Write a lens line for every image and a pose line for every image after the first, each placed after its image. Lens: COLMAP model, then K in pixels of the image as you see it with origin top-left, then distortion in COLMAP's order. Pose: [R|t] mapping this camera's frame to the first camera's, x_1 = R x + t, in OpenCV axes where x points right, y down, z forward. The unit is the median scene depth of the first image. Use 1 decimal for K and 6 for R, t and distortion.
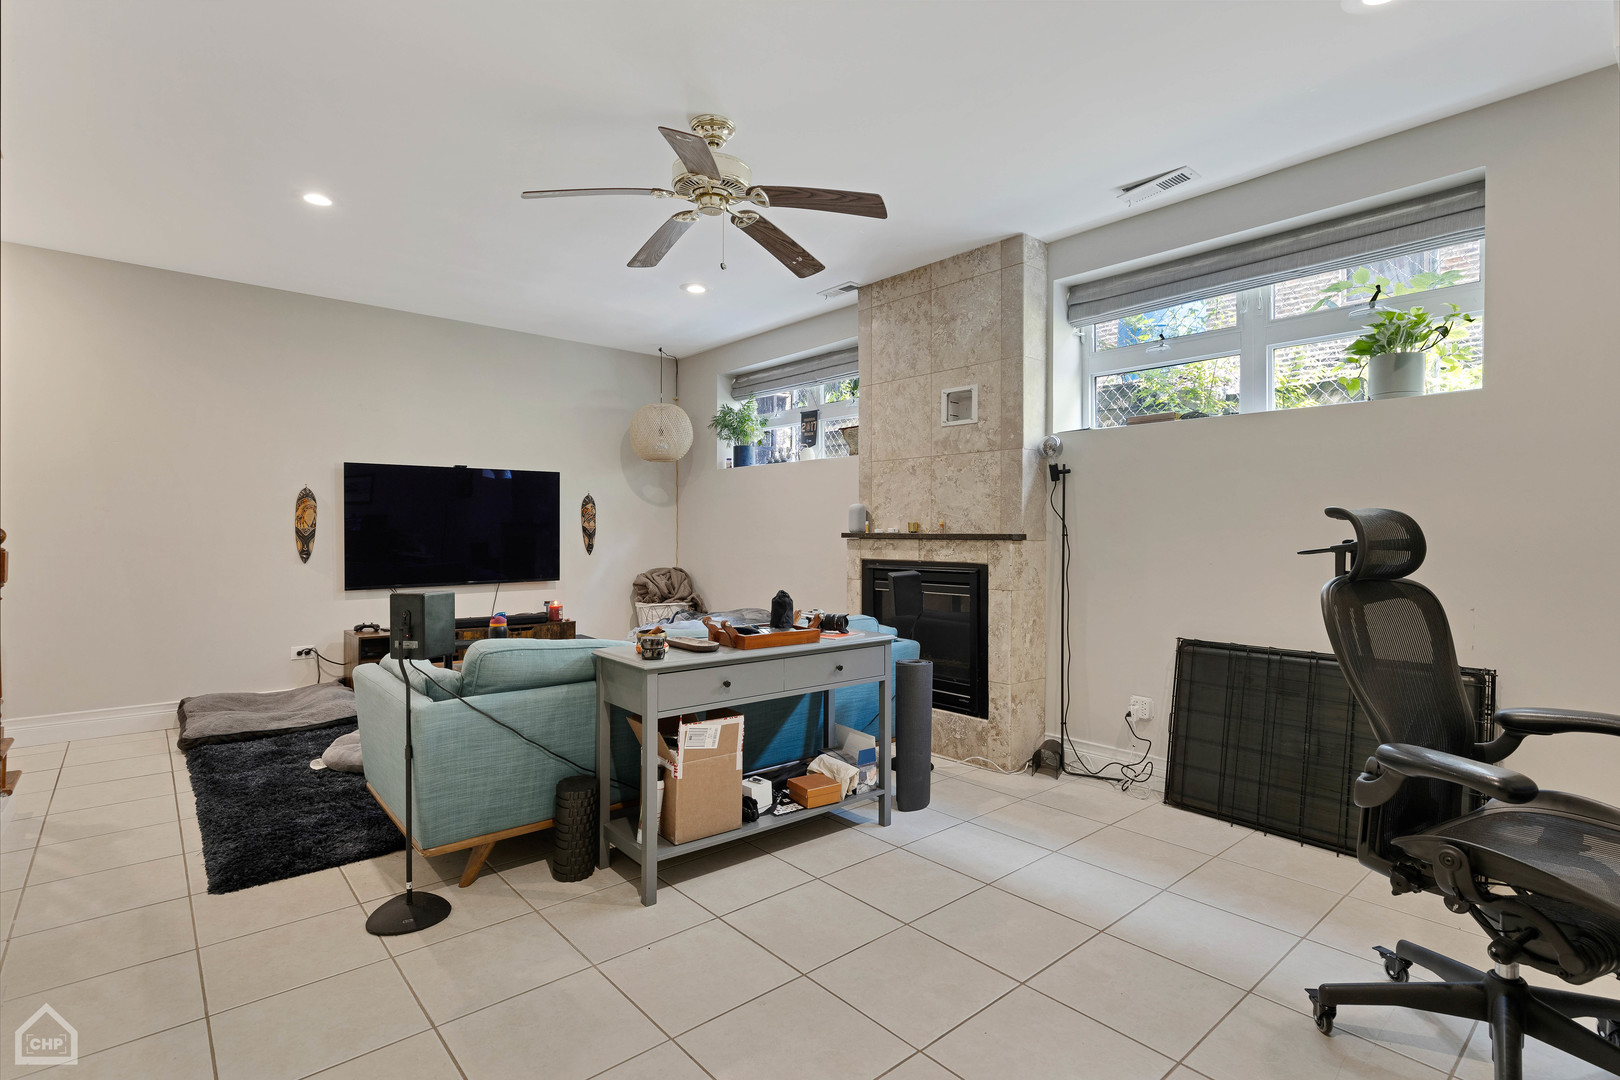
lens RADIAL K [[764.1, 0, 815.2], [0, 764.1, 535.0], [0, 0, 1]] dist [-0.000505, -0.000011]
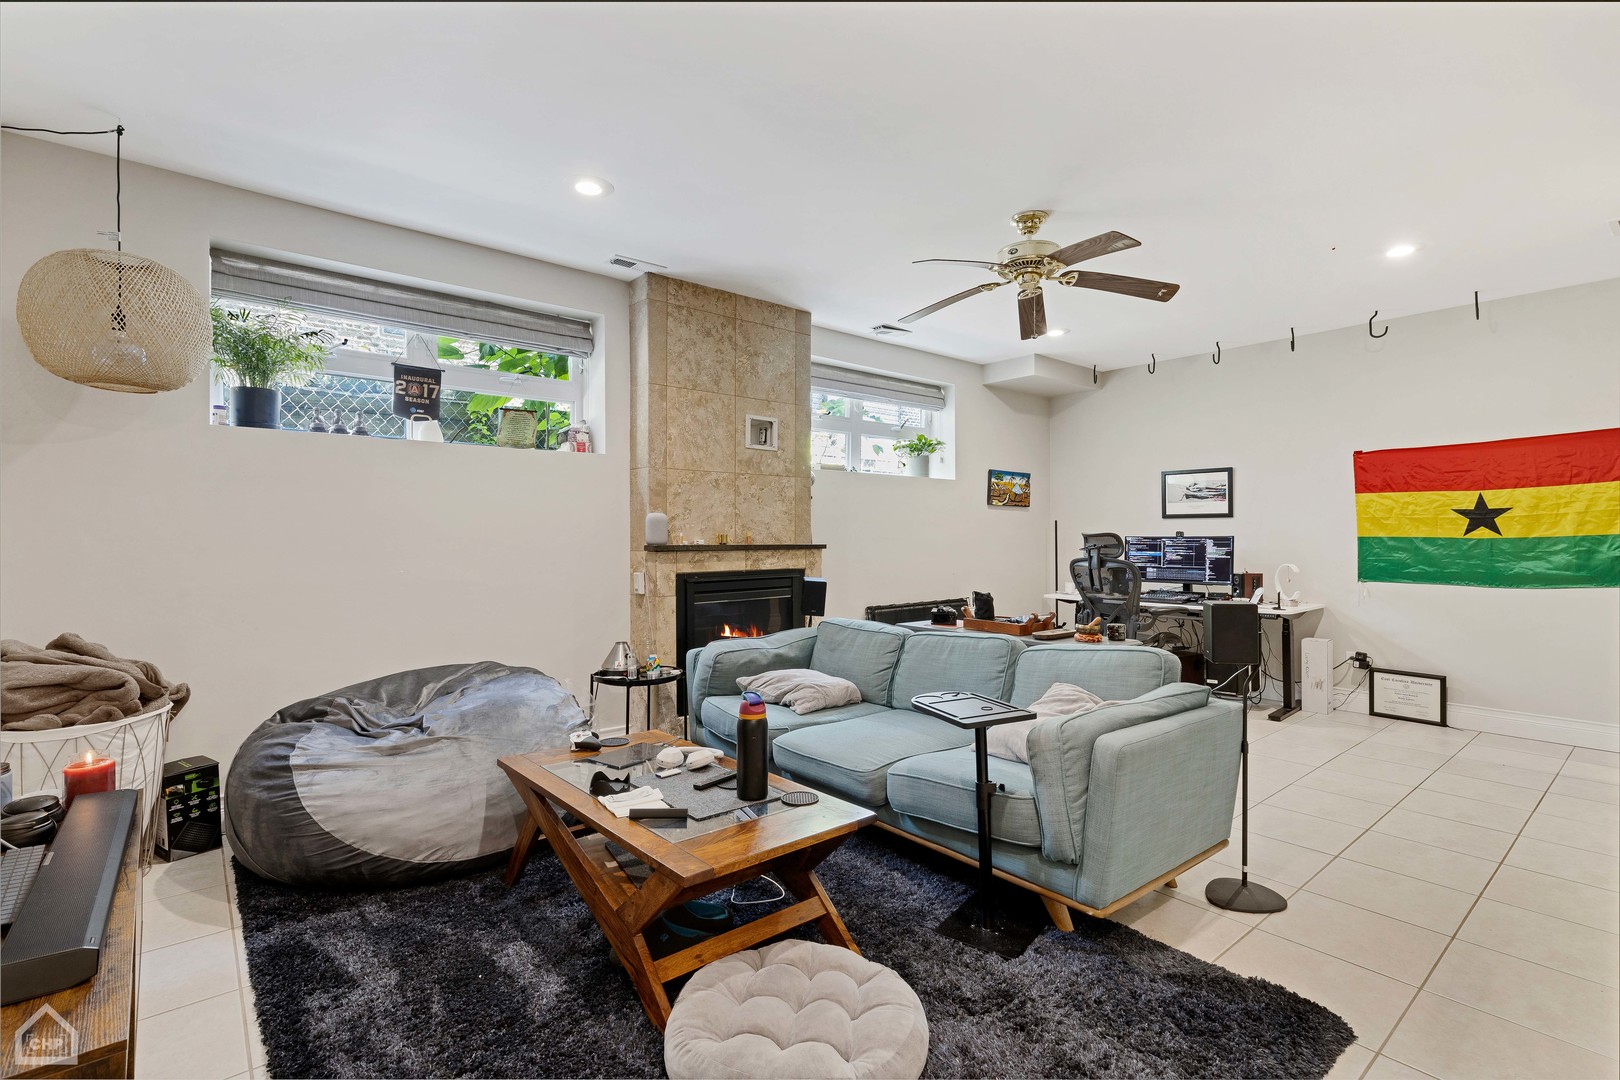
lens RADIAL K [[748.2, 0, 816.5], [0, 748.2, 539.8], [0, 0, 1]] dist [-0.001631, -0.000073]
pose [[0.022681, -0.005415, 0.999728, -0.899684], [0.008272, 0.999952, 0.005229, -0.013665], [-0.999709, 0.008151, 0.022725, 0.864576]]
